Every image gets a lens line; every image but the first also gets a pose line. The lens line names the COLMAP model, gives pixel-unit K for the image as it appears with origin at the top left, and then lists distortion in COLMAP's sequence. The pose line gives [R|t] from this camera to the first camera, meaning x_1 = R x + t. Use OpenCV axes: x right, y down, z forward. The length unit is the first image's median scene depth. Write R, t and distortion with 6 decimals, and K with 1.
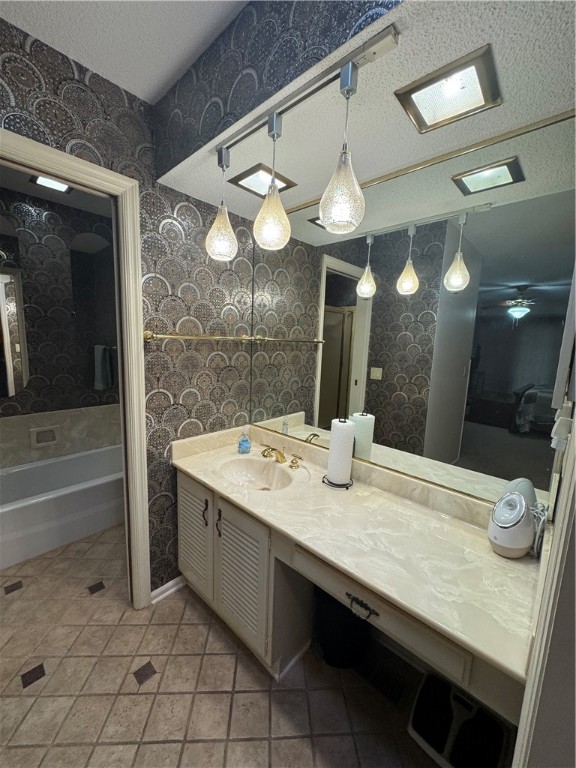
lens RADIAL K [[306.7, 0, 288.5], [0, 306.7, 384.2], [0, 0, 1]] dist [-0.001111, 0.000503]
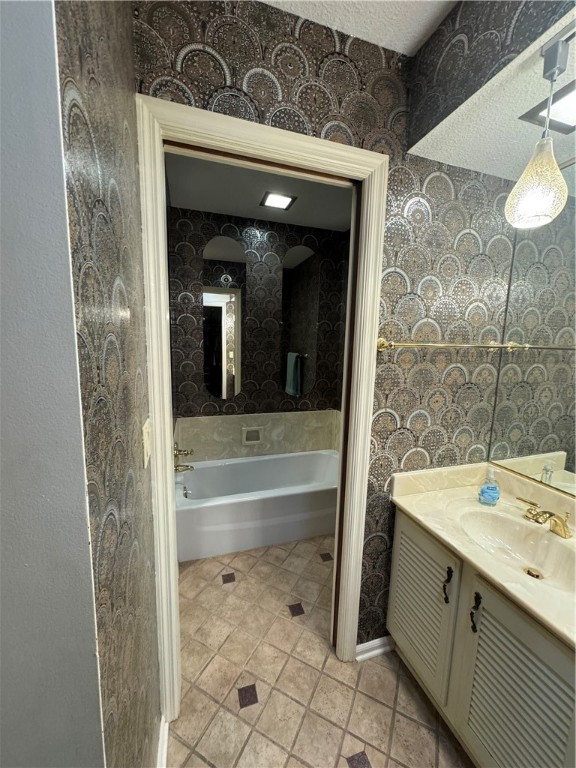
lens RADIAL K [[306.7, 0, 288.8], [0, 306.7, 383.9], [0, 0, 1]] dist [-0.001111, 0.000503]
pose [[0.872517, 0.052309, -0.485775, -0.236870], [-0.063423, 0.997966, -0.006454, -0.025982], [0.484449, 0.036440, 0.874060, 0.143335]]
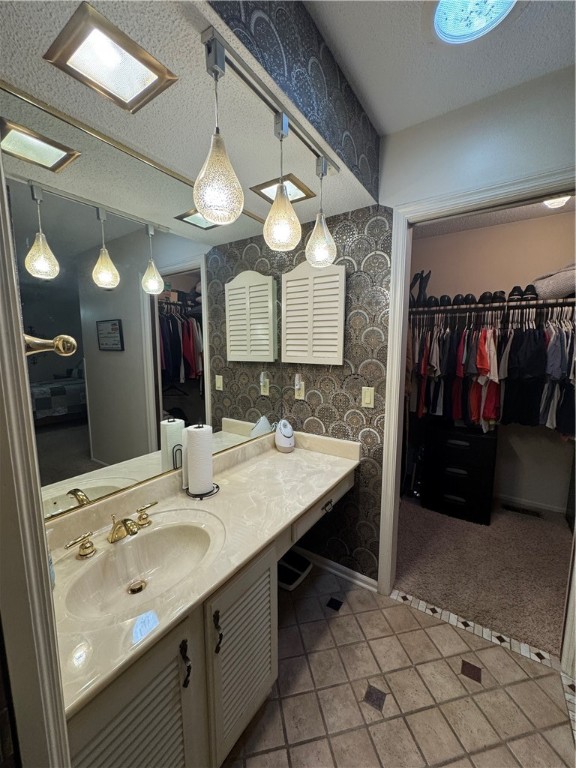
lens RADIAL K [[306.7, 0, 288.6], [0, 306.7, 384.4], [0, 0, 1]] dist [-0.001111, 0.000503]
pose [[-0.155566, -0.164630, 0.974010, -0.688324], [0.141366, 0.972155, 0.186895, -0.131399], [-0.977658, 0.166767, -0.127961, 0.744879]]
